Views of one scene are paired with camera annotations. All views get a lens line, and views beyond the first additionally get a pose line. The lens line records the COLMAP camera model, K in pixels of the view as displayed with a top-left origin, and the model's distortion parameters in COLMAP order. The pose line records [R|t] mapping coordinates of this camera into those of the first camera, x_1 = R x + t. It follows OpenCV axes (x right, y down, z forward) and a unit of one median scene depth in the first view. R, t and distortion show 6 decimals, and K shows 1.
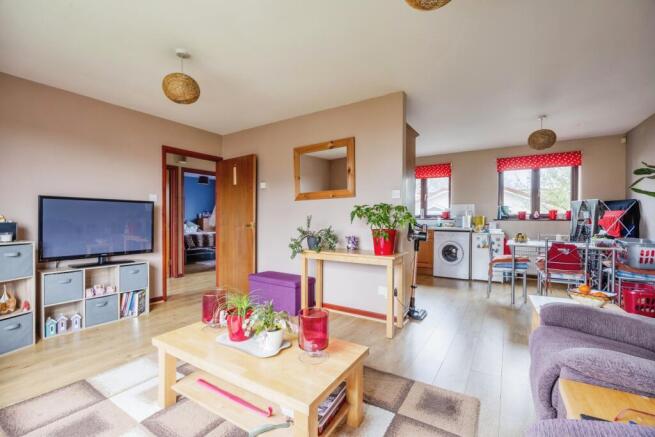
lens RADIAL K [[281.8, 0, 324.7], [0, 281.8, 220.8], [0, 0, 1]] dist [-0.019056, 0.002883]
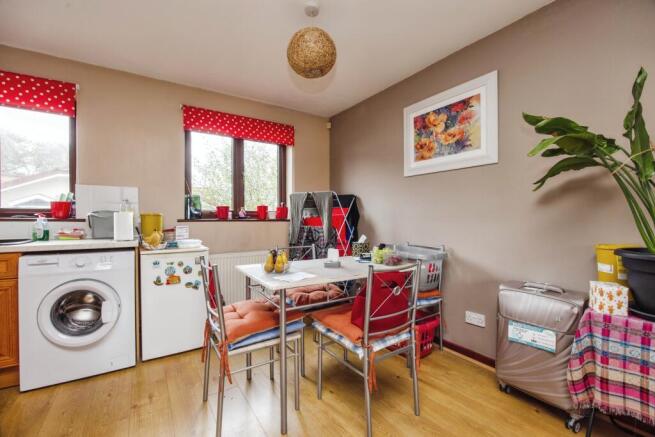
lens RADIAL K [[281.8, 0, 323.5], [0, 281.8, 219.9], [0, 0, 1]] dist [-0.019056, 0.002883]
pose [[0.384127, -0.005935, 0.923261, 0.241954], [0.007520, 0.999966, 0.003299, -0.004464], [-0.923250, 0.005676, 0.384159, 0.580276]]
